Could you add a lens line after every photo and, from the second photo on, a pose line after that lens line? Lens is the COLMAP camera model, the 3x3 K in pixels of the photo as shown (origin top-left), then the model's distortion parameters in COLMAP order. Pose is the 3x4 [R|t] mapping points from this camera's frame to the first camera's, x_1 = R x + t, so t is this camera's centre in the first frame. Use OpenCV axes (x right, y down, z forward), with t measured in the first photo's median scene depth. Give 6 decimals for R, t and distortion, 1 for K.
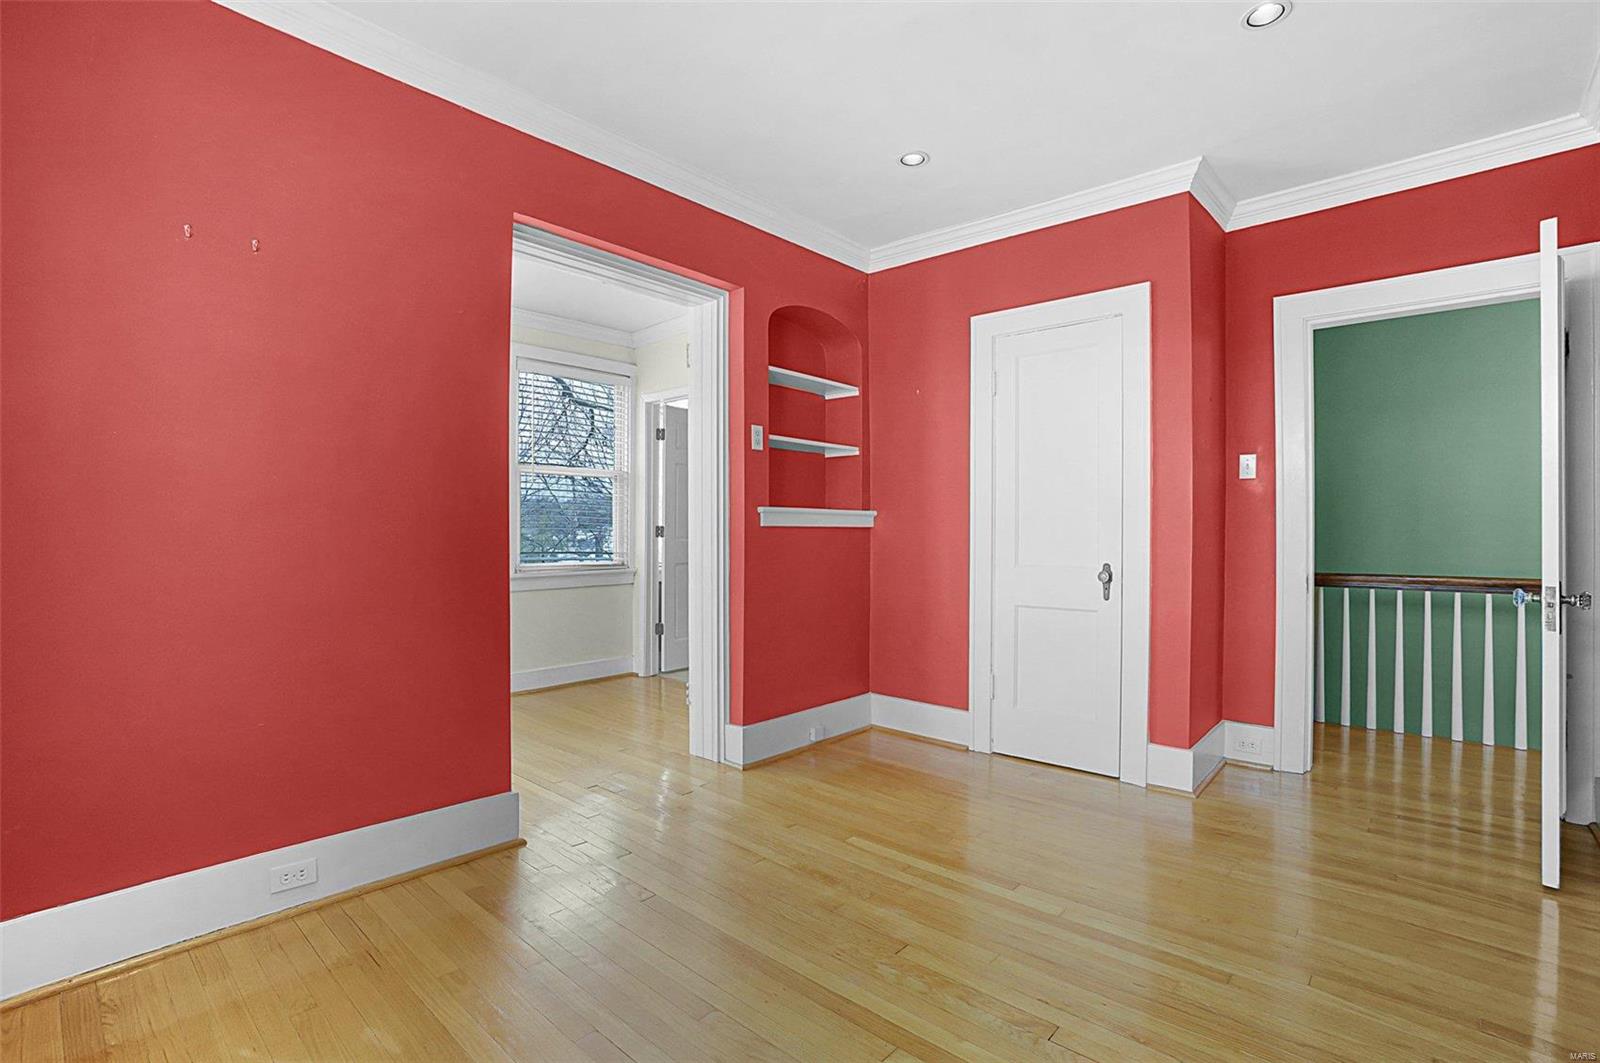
lens RADIAL K [[745.1, 0, 800.0], [0, 745.1, 531.5], [0, 0, 1]] dist [-0.000355, 0.000095]
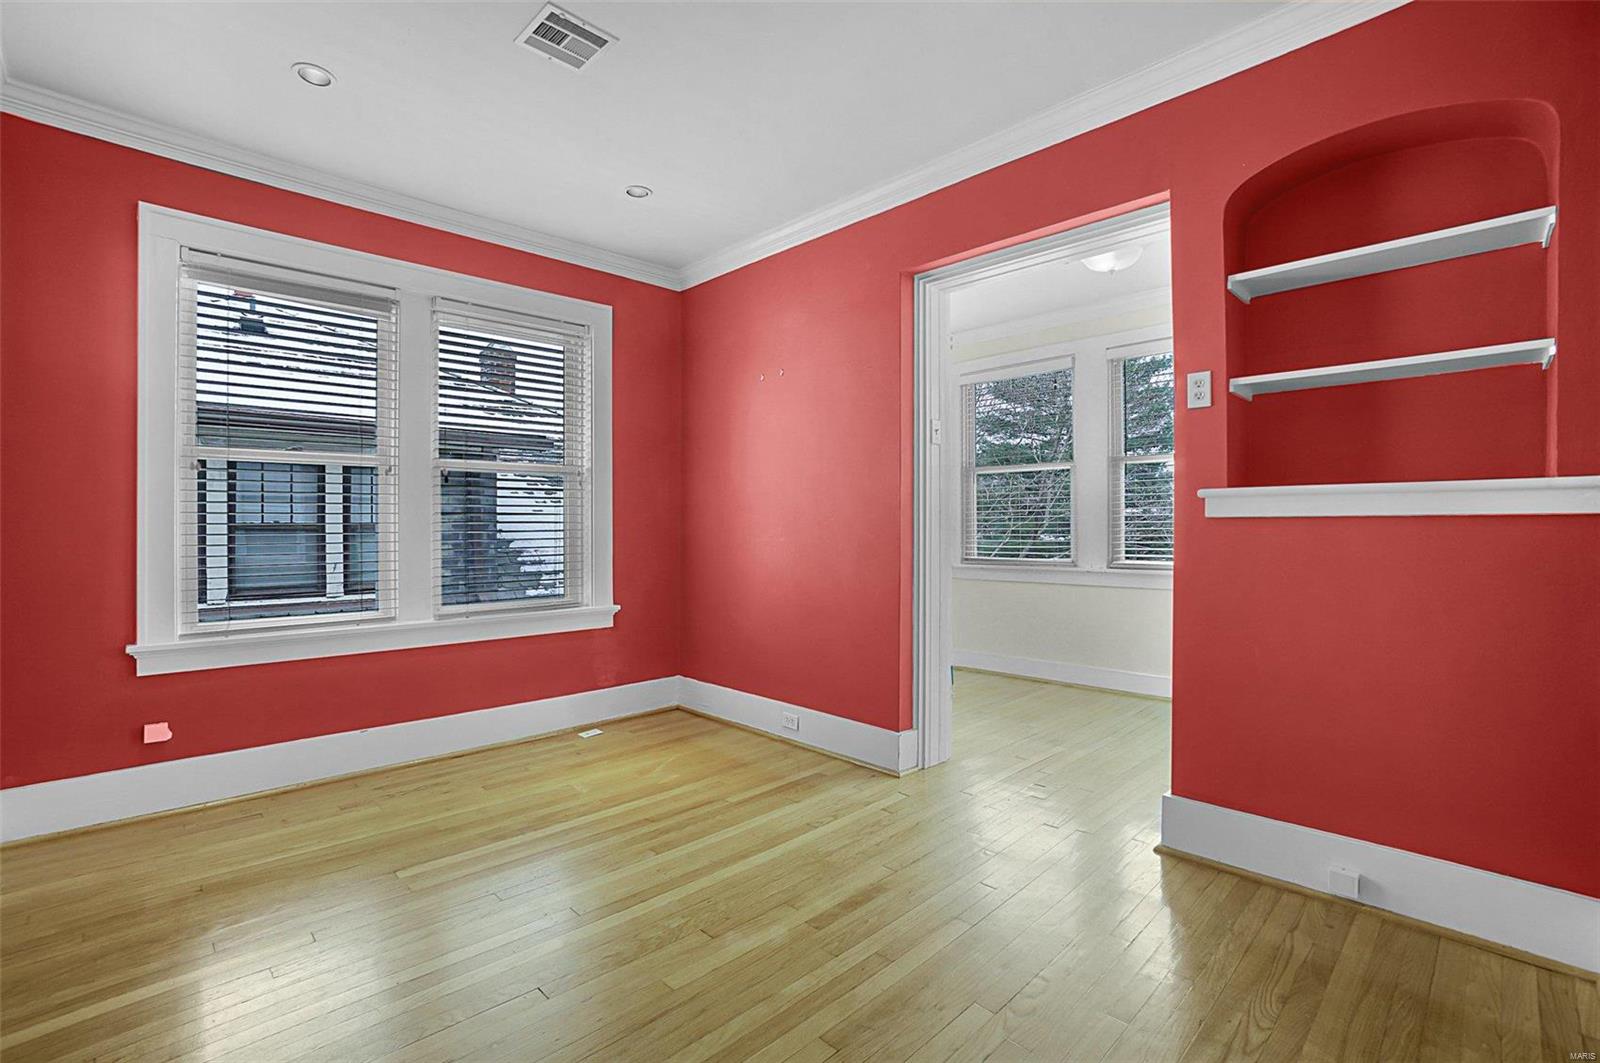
lens RADIAL K [[712.6, 0, 781.3], [0, 712.6, 529.3], [0, 0, 1]] dist [-0.030921, 0.000420]
pose [[-0.067580, -0.002318, -0.997711, 0.634142], [0.007309, 0.999969, -0.002818, 0.002312], [0.997687, -0.007482, -0.067561, 0.674399]]
